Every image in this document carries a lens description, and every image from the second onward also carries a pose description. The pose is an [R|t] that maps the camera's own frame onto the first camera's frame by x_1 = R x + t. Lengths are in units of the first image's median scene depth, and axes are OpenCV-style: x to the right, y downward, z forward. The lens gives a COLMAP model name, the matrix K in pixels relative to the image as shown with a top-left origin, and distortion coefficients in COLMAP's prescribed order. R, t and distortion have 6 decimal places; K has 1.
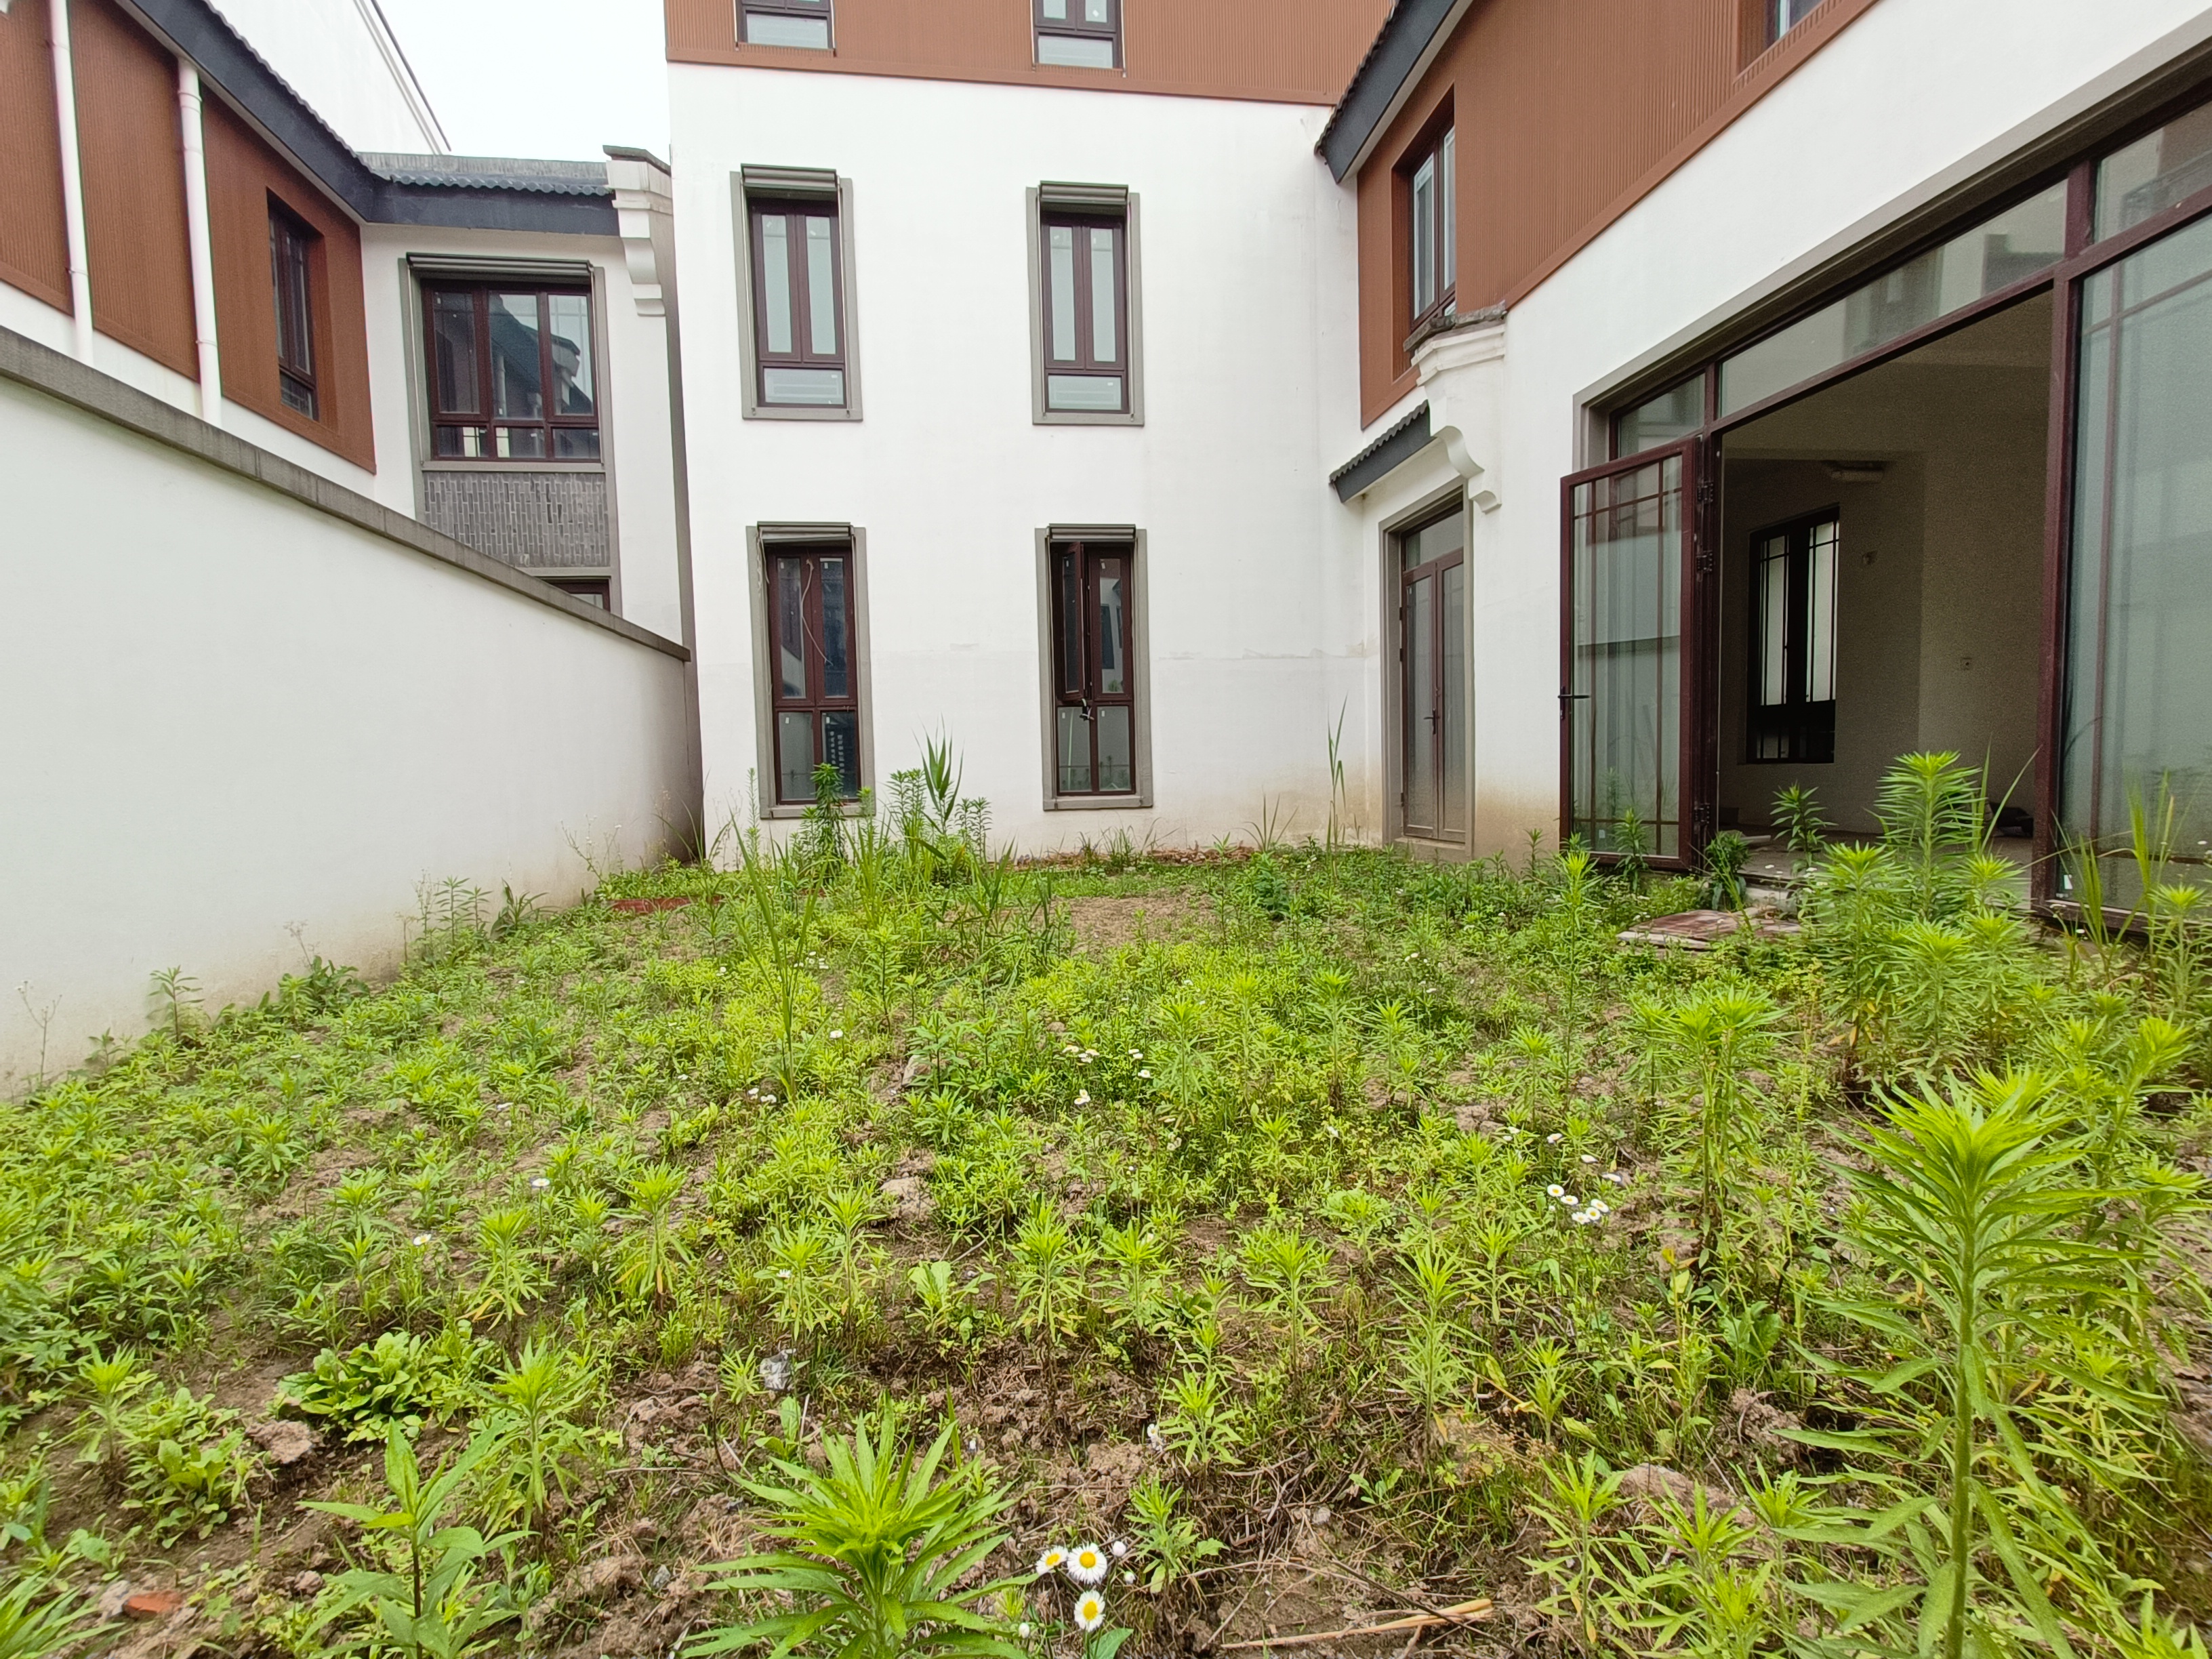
lens RADIAL K [[999.0, 0, 1089.0], [0, 999.0, 836.8], [0, 0, 1]] dist [0.002985, 0.000076]
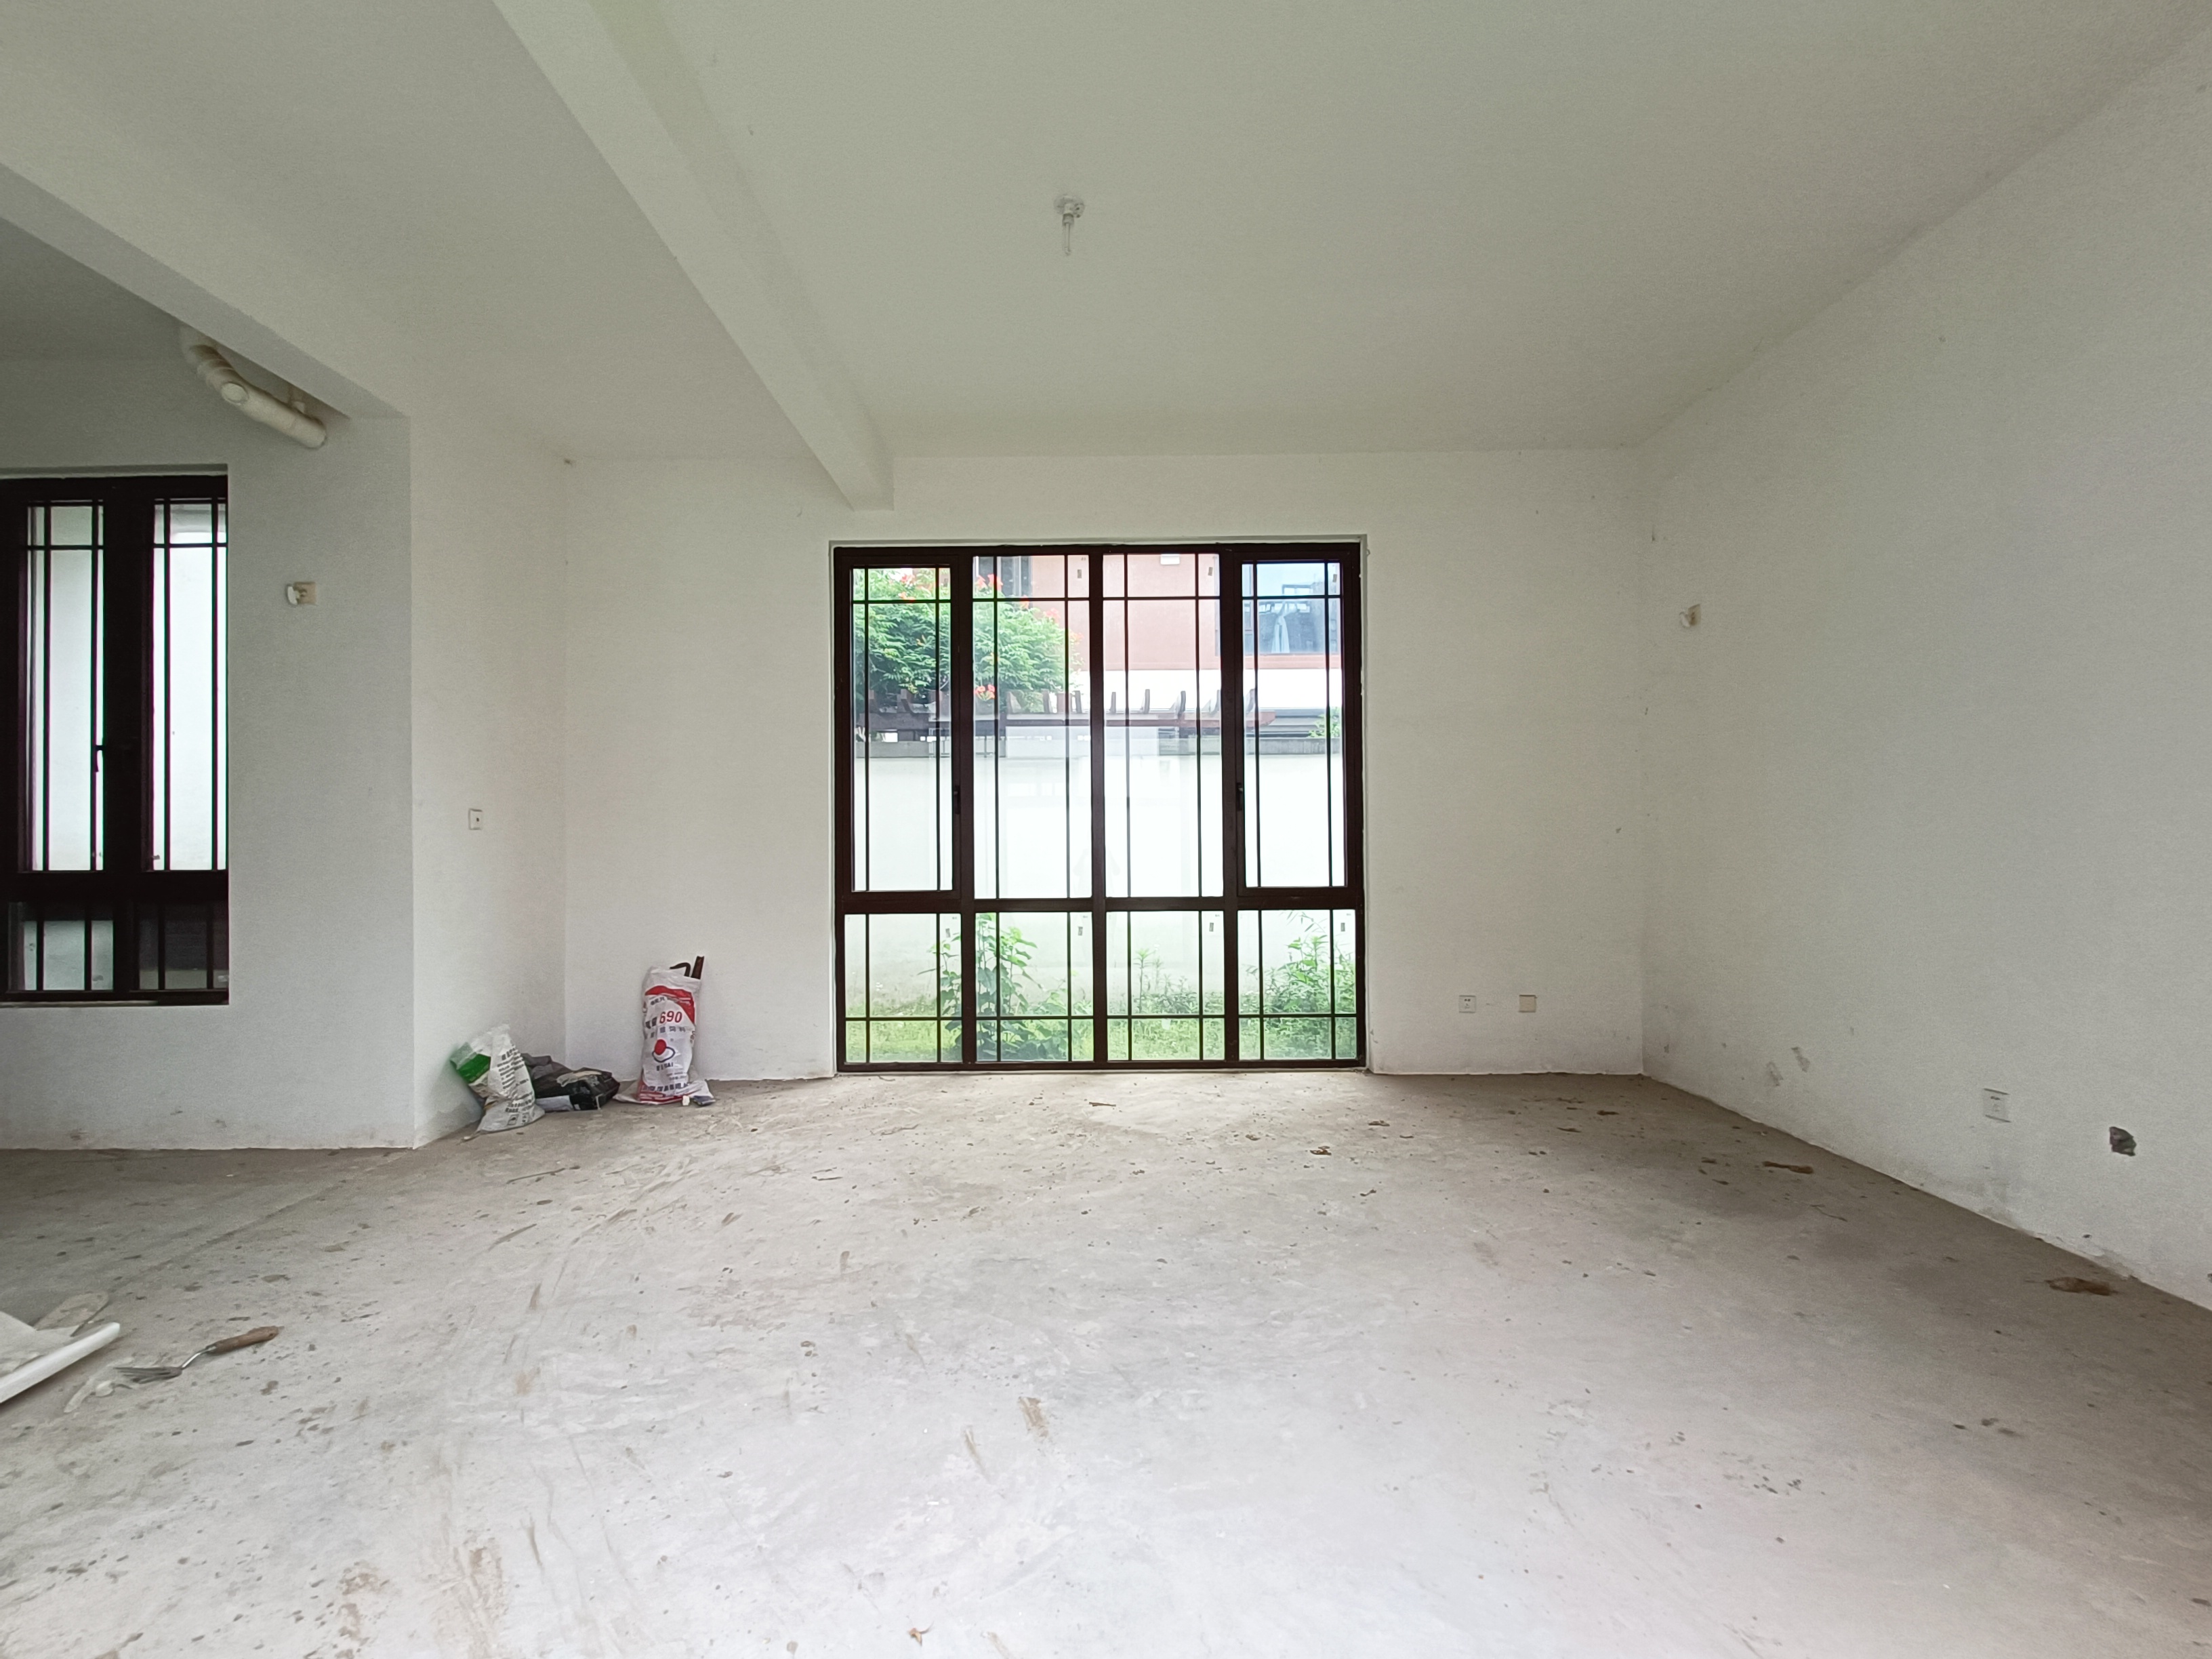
lens RADIAL K [[1008.5, 0, 1102.1], [0, 1008.5, 833.7], [0, 0, 1]] dist [-0.001317, -0.000614]
pose [[0.147739, 0.036468, 0.988354, 0.344444], [0.067665, 0.996606, -0.046887, -0.107875], [-0.986709, 0.073804, 0.144770, 0.535207]]
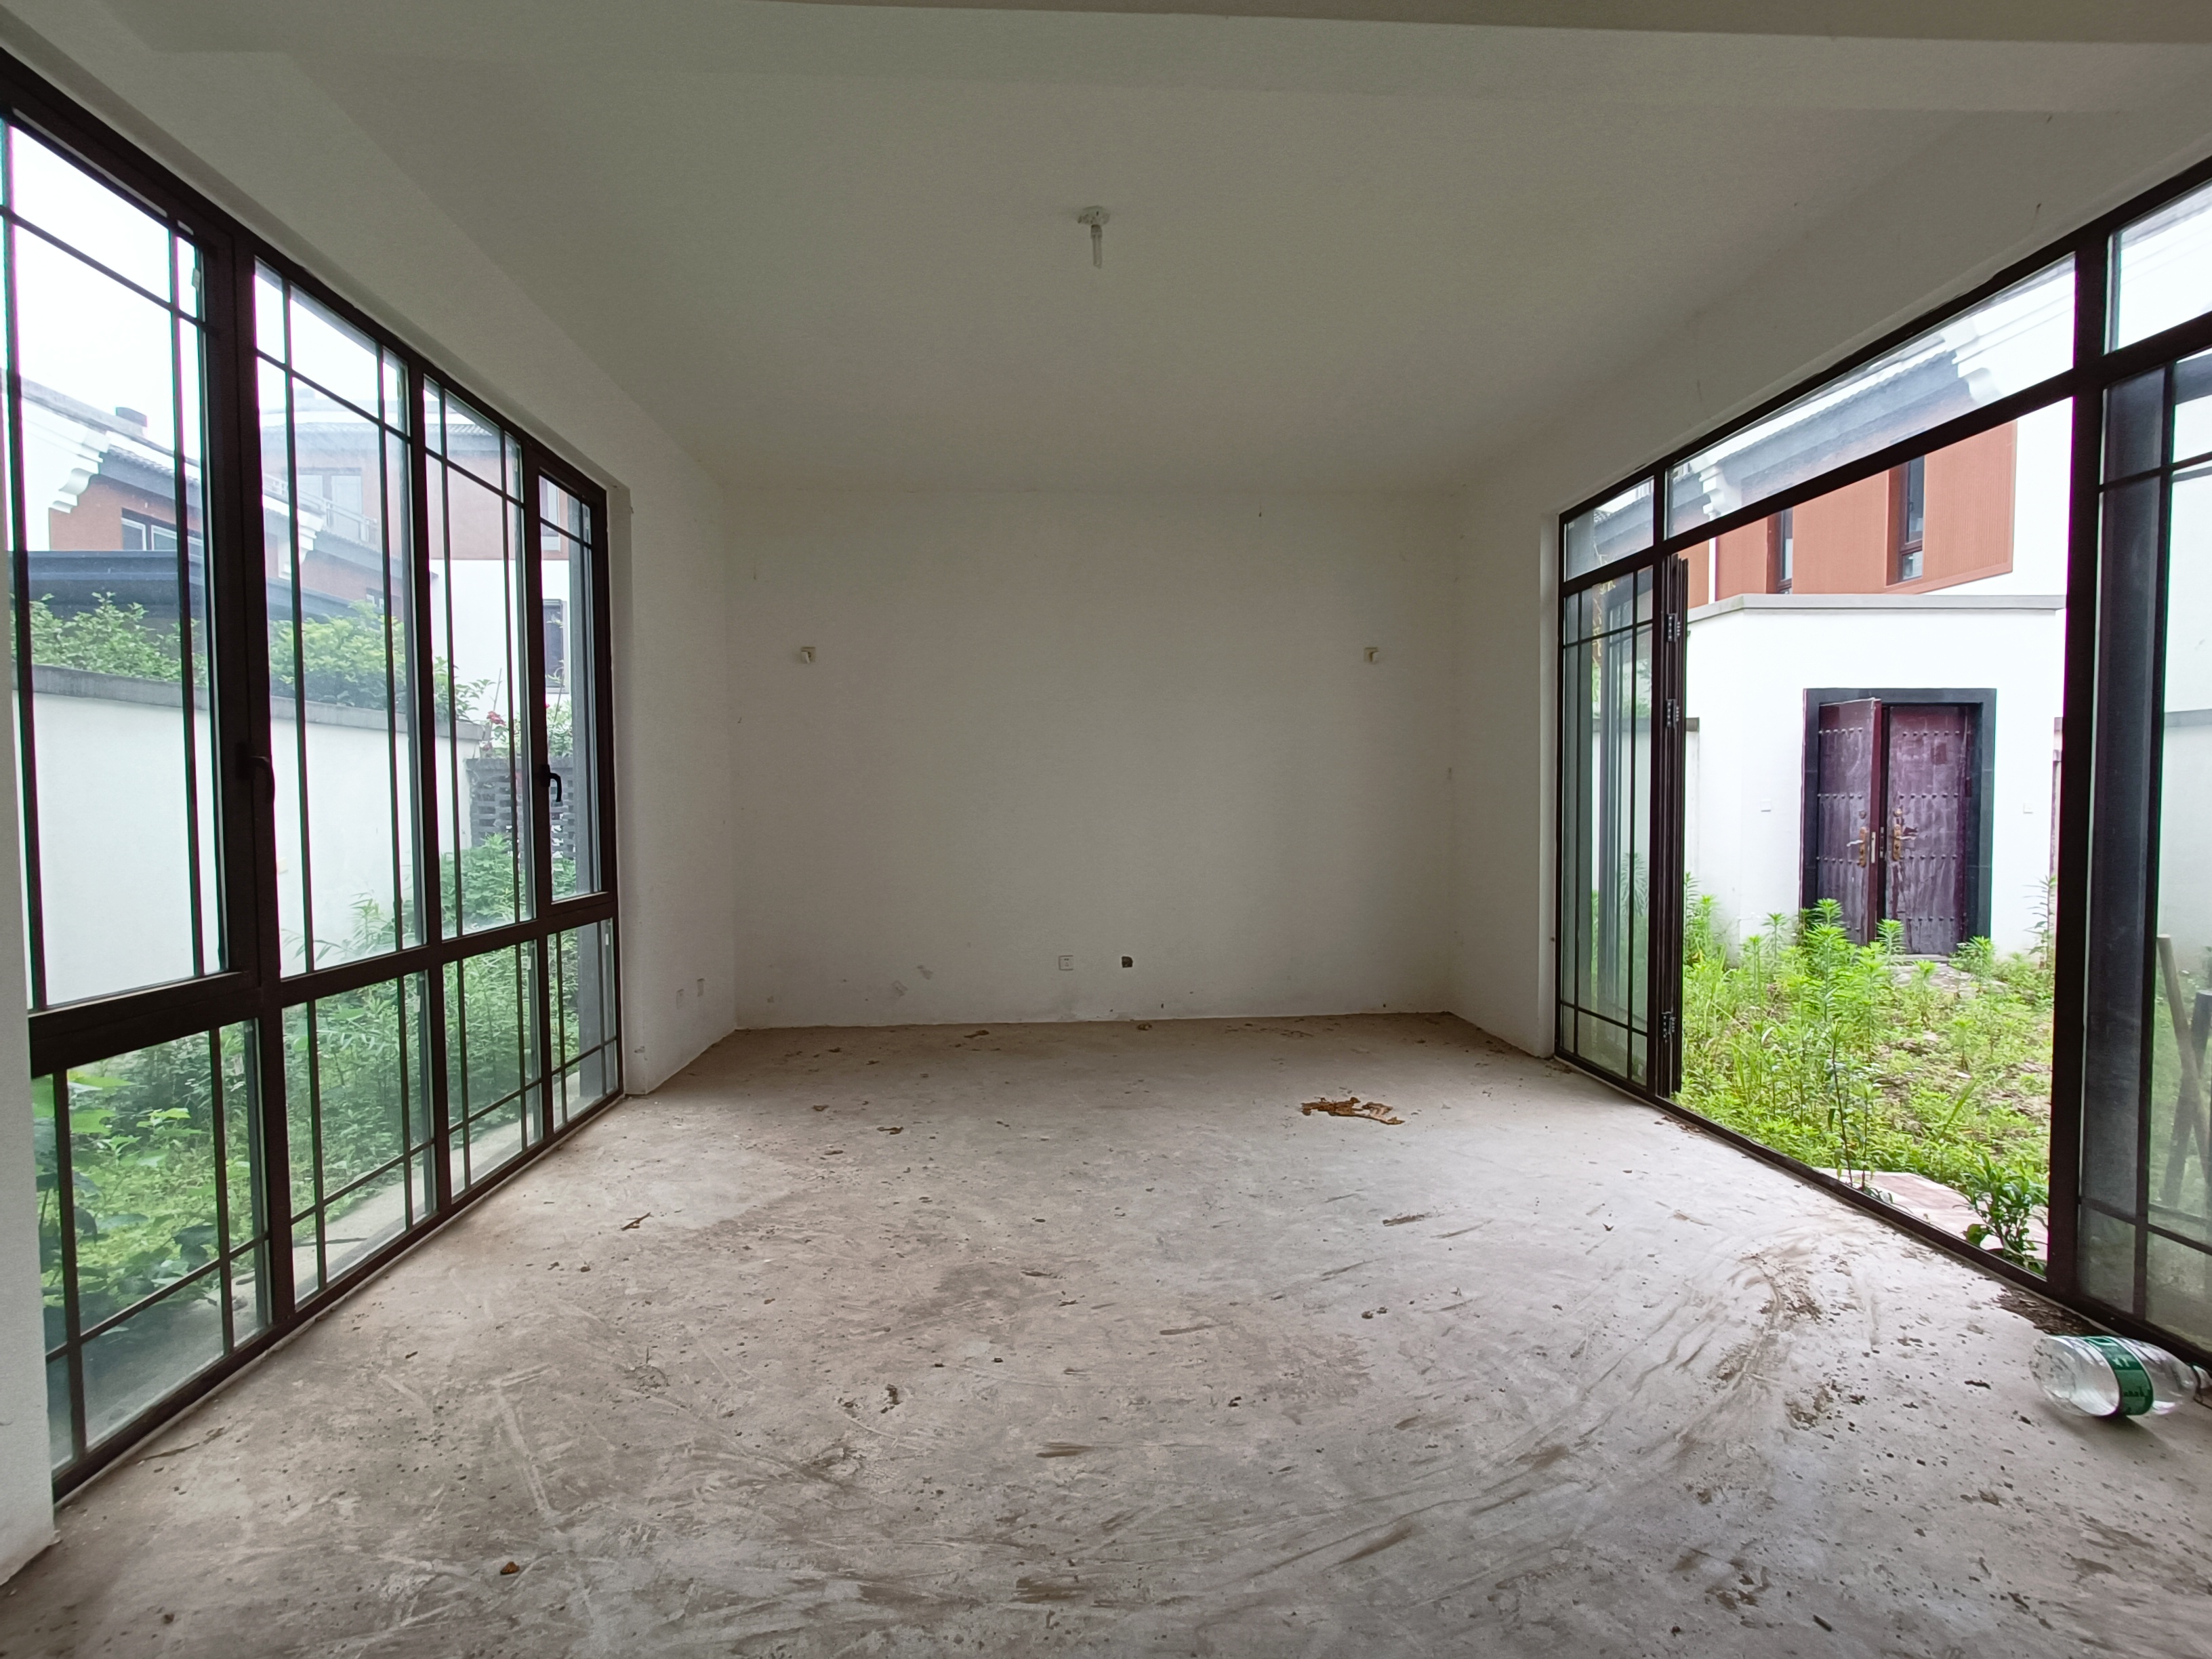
lens RADIAL K [[999.0, 0, 1089.0], [0, 999.0, 836.8], [0, 0, 1]] dist [0.002985, 0.000076]
pose [[-0.995689, 0.032264, 0.086964, 0.796020], [0.040797, 0.994330, 0.098197, -0.183943], [-0.083303, 0.101322, -0.991360, 1.128423]]
